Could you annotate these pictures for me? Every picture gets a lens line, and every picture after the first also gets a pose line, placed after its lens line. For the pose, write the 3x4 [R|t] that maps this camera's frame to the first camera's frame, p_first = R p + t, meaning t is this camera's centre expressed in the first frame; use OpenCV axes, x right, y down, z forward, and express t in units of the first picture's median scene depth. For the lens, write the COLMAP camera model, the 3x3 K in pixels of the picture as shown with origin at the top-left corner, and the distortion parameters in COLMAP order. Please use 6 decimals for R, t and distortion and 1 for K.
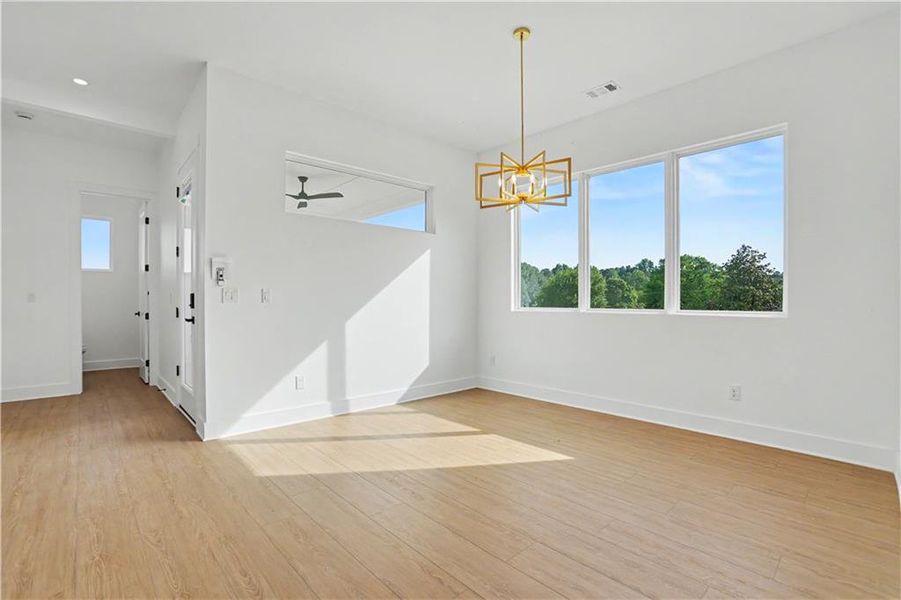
lens RADIAL K [[418.4, 0, 451.1], [0, 418.4, 303.6], [0, 0, 1]] dist [-0.070967, 0.033646]
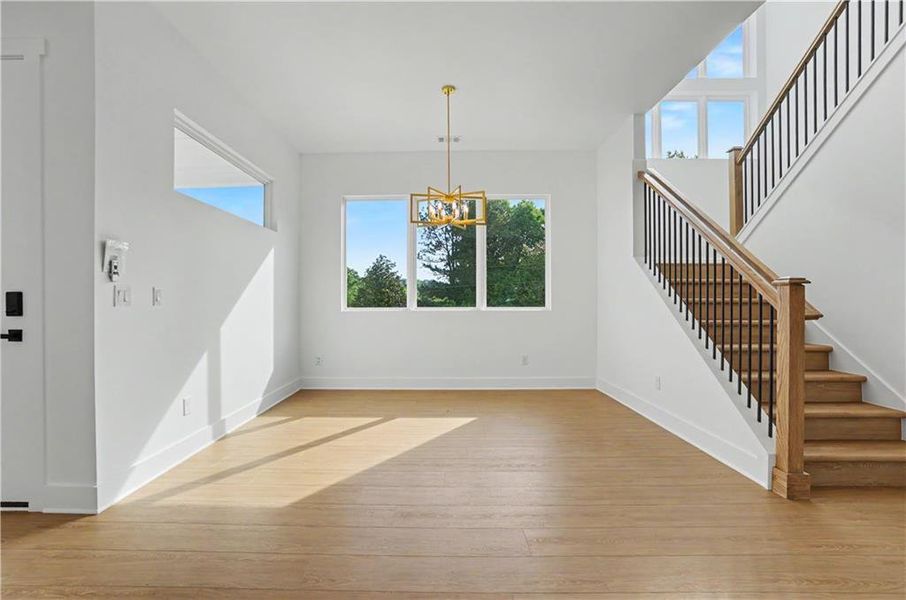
lens RADIAL K [[416.7, 0, 435.6], [0, 416.7, 300.8], [0, 0, 1]] dist [-0.001046, -0.000010]
pose [[0.704831, -0.003946, 0.709364, -0.609799], [0.009669, 0.999945, -0.004046, -0.002956], [-0.709309, 0.009710, 0.704831, 0.106035]]
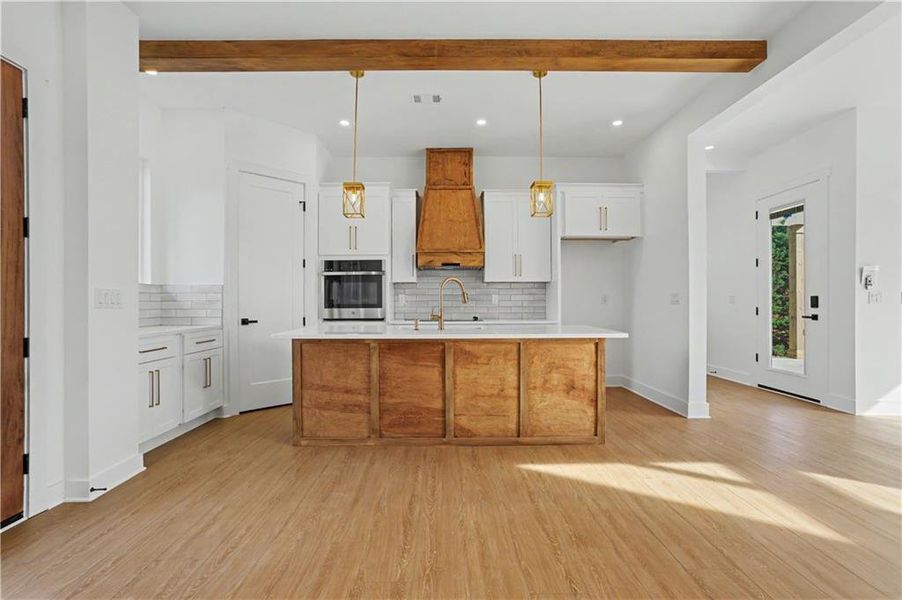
lens RADIAL K [[414.9, 0, 433.7], [0, 414.9, 300.8], [0, 0, 1]] dist [-0.001046, -0.000010]
pose [[0.724130, 0.001595, -0.689661, -0.582407], [-0.006667, 0.999967, -0.004688, 0.003308], [0.689631, 0.007993, 0.724117, -0.693157]]
